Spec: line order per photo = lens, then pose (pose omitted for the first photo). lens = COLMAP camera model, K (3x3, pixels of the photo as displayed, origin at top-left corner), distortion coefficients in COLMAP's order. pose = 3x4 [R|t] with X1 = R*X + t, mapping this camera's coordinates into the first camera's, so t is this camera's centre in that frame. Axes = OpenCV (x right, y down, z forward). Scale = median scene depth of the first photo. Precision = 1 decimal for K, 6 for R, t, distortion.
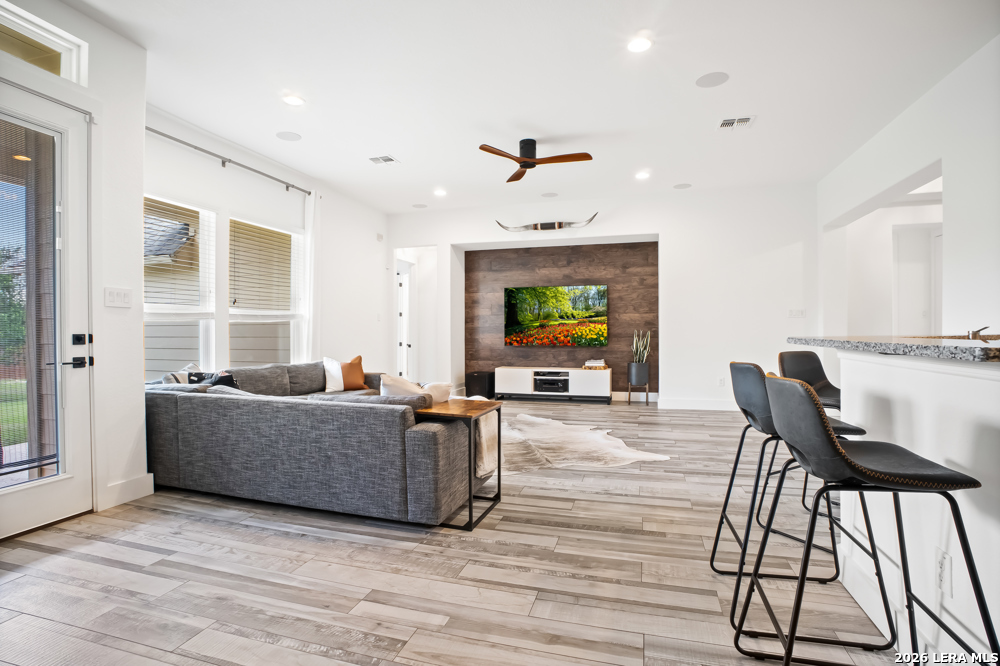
lens RADIAL K [[487.8, 0, 498.1], [0, 487.8, 340.5], [0, 0, 1]] dist [-0.044181, 0.008023]
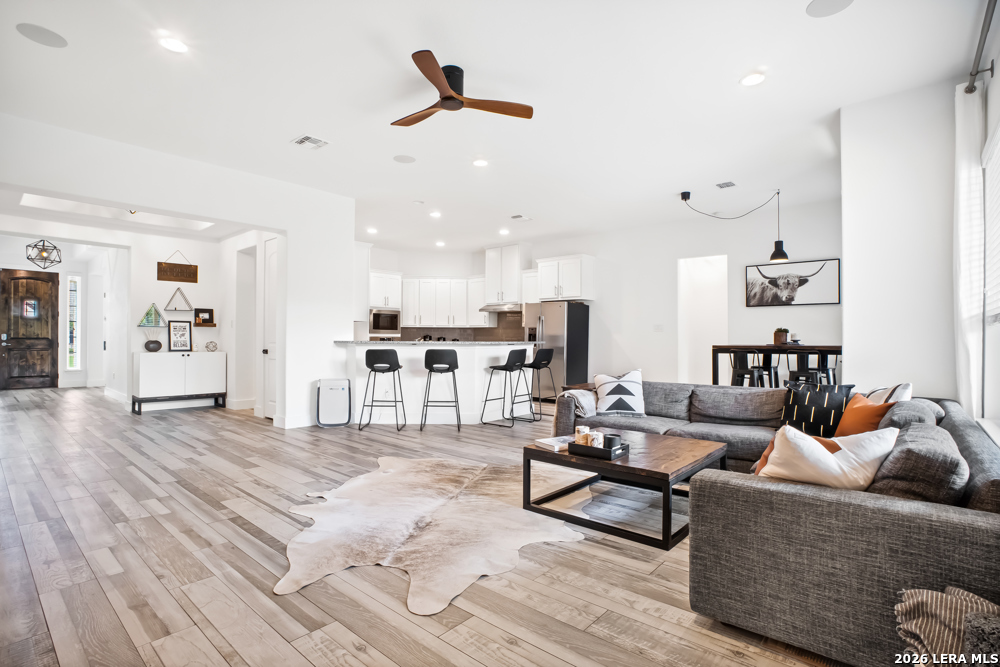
lens RADIAL K [[487.8, 0, 498.2], [0, 487.8, 334.9], [0, 0, 1]] dist [-0.044181, 0.008023]
pose [[-0.910352, 0.000010, 0.413836, -0.204765], [0.005440, 0.999914, 0.011943, -0.025025], [-0.413800, 0.013124, -0.910273, 1.145035]]
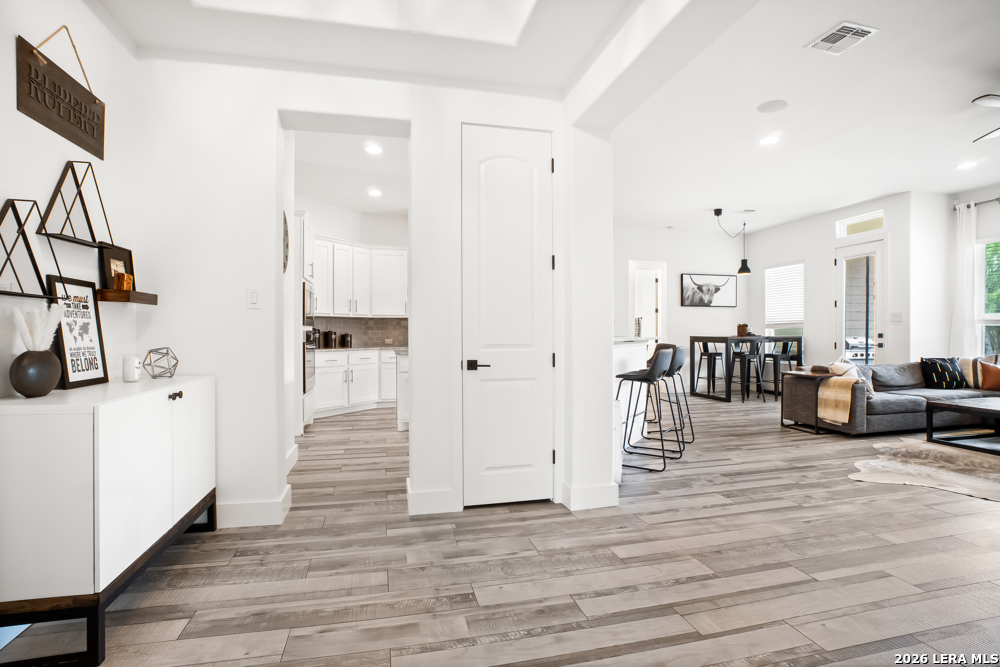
lens RADIAL K [[487.8, 0, 506.1], [0, 487.8, 332.6], [0, 0, 1]] dist [-0.044181, 0.008023]
pose [[-0.857247, 0.003688, -0.514892, 0.812576], [-0.006928, 0.999801, 0.018695, -0.020302], [0.514859, 0.019593, -0.857051, 0.856618]]
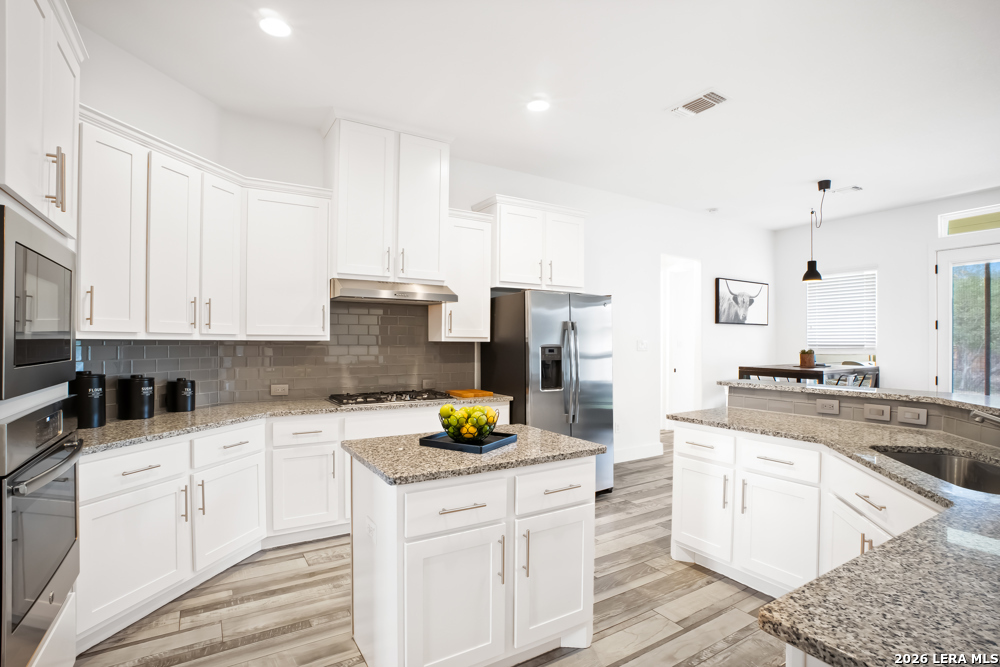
lens RADIAL K [[487.8, 0, 509.3], [0, 487.8, 344.5], [0, 0, 1]] dist [-0.044181, 0.008023]
pose [[-0.658651, 0.003482, -0.752441, 0.700135], [-0.017455, 0.999649, 0.019905, -0.040754], [0.752246, 0.026244, -0.658359, 0.296201]]
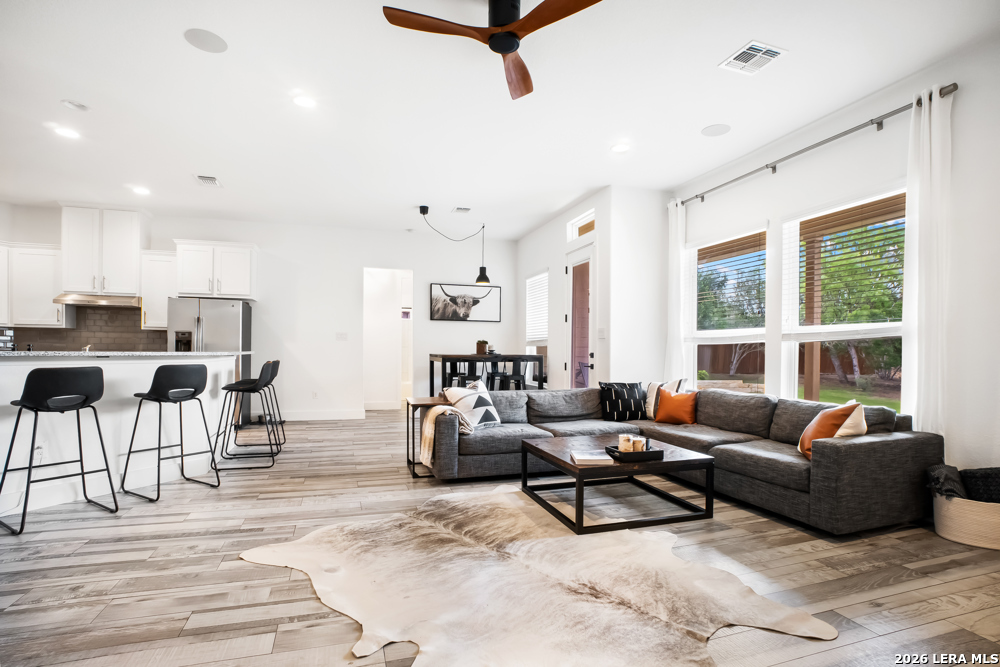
lens RADIAL K [[487.8, 0, 491.5], [0, 487.8, 347.5], [0, 0, 1]] dist [-0.044181, 0.008023]
pose [[-0.829623, -0.009386, -0.558245, 0.263797], [-0.019919, 0.999720, 0.012793, -0.022205], [0.557968, 0.021733, -0.829578, 1.023685]]
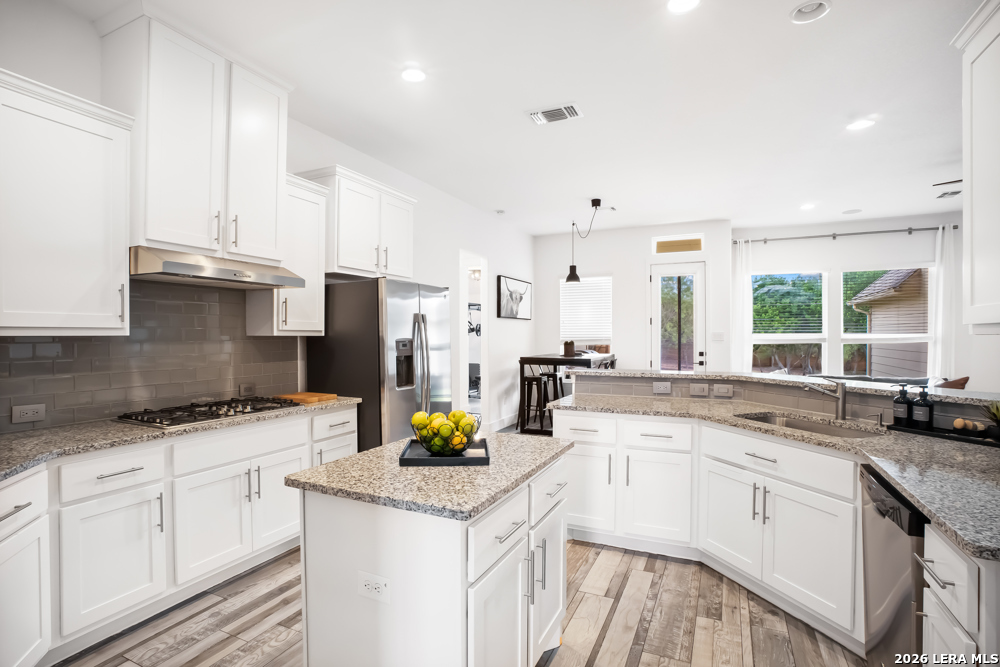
lens RADIAL K [[487.8, 0, 498.6], [0, 487.8, 341.4], [0, 0, 1]] dist [-0.044181, 0.008023]
pose [[-0.153644, 0.014886, -0.988014, 0.740237], [-0.017919, 0.999680, 0.017848, -0.038351], [0.987964, 0.020447, -0.153328, 0.139515]]
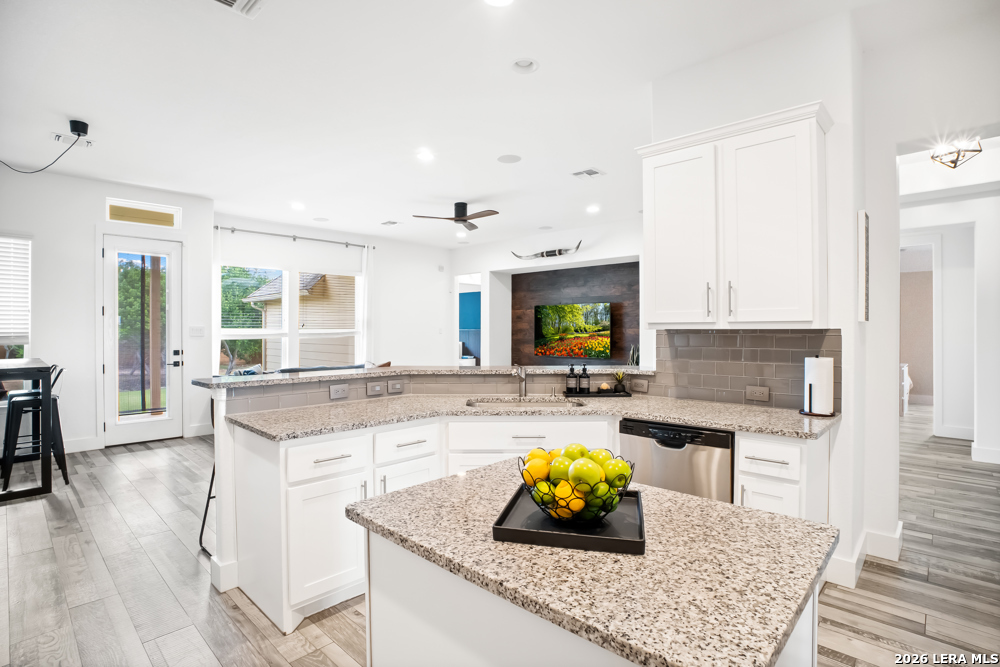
lens RADIAL K [[487.8, 0, 495.3], [0, 487.8, 333.8], [0, 0, 1]] dist [-0.044181, 0.008023]
pose [[0.890466, 0.005718, -0.455014, 0.532136], [-0.010953, 0.999901, -0.008869, -0.033314], [0.454918, 0.012881, 0.890440, -0.092823]]
